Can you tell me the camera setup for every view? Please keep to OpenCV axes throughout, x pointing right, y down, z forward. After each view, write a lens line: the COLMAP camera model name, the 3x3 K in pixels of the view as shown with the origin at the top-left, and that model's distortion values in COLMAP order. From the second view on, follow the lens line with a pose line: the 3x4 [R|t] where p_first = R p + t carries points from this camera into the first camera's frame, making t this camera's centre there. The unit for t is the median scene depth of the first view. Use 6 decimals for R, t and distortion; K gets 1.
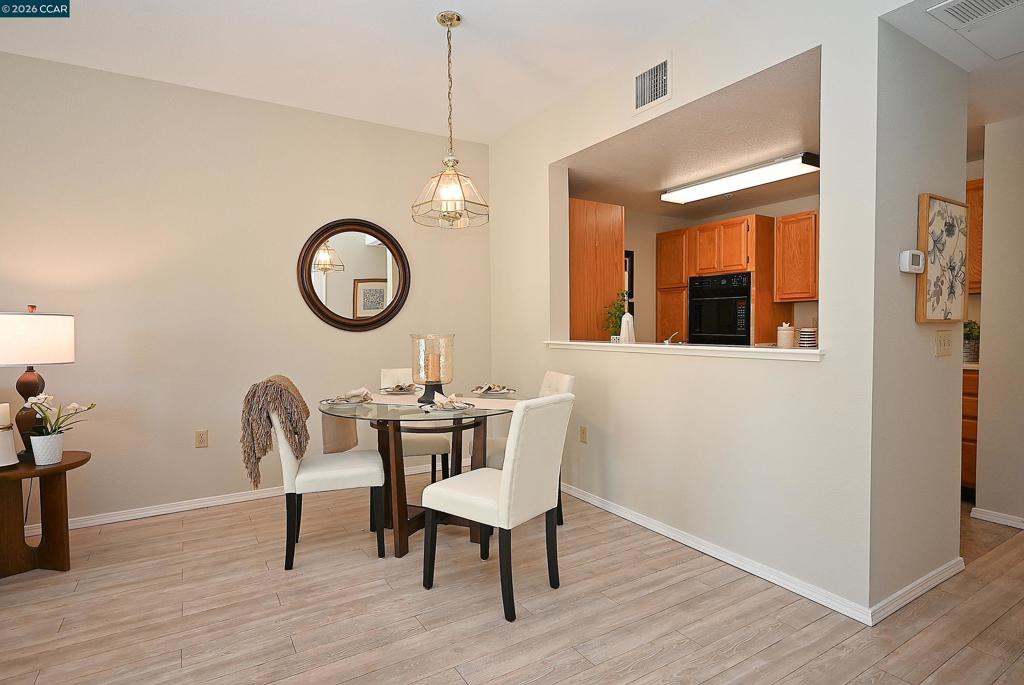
lens RADIAL K [[529.6, 0, 512.0], [0, 529.6, 342.5], [0, 0, 1]] dist [-0.002041, -0.000202]
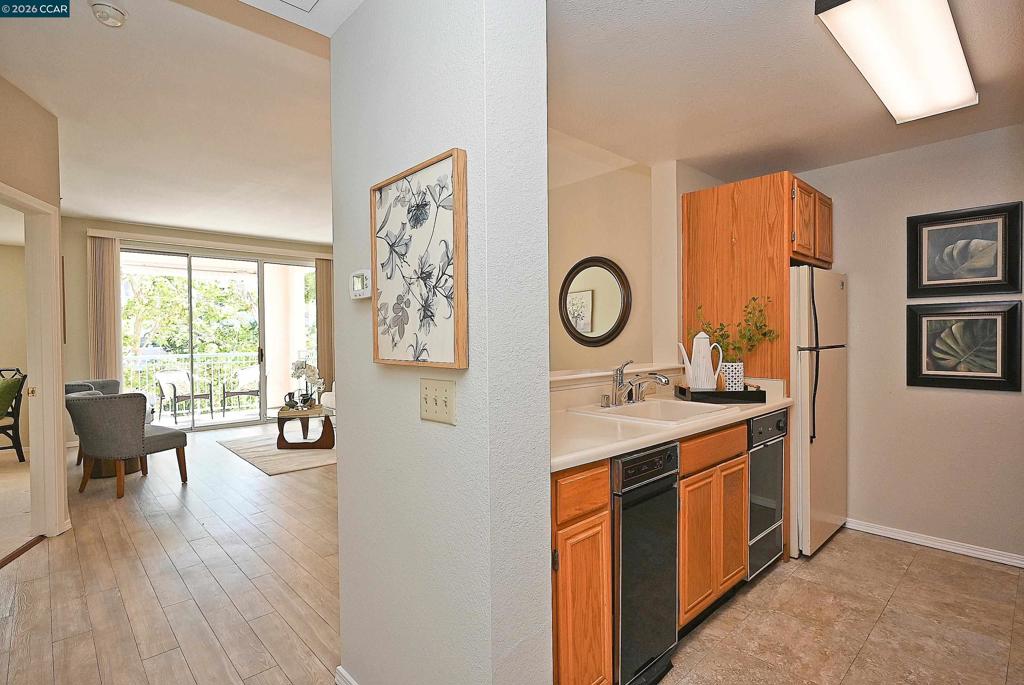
lens RADIAL K [[502.8, 0, 512.0], [0, 502.8, 342.5], [0, 0, 1]] dist [-0.005423, 0.000869]
pose [[0.198053, 0.018811, -0.980011, 0.702232], [-0.021049, 0.999667, 0.014935, -0.037838], [0.979965, 0.017671, 0.198383, 0.490672]]
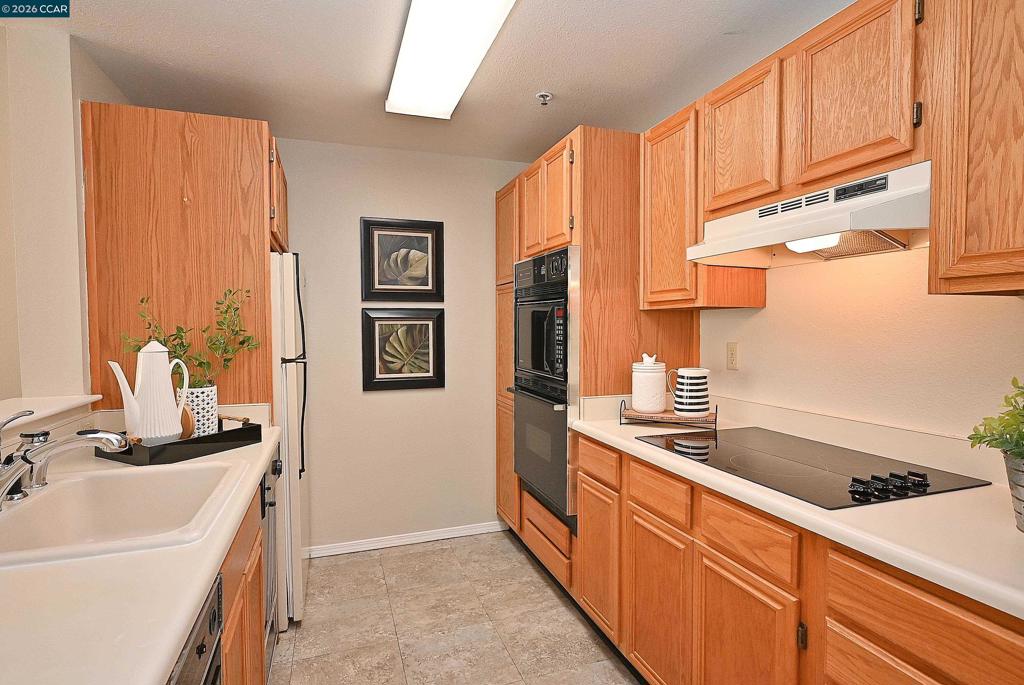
lens RADIAL K [[518.8, 0, 512.0], [0, 518.8, 342.5], [0, 0, 1]] dist [-0.004111, 0.000659]
pose [[0.976110, 0.009446, -0.217071, 0.496496], [-0.008403, 0.999948, 0.005730, -0.049326], [0.217114, -0.003769, 0.976139, 0.525401]]
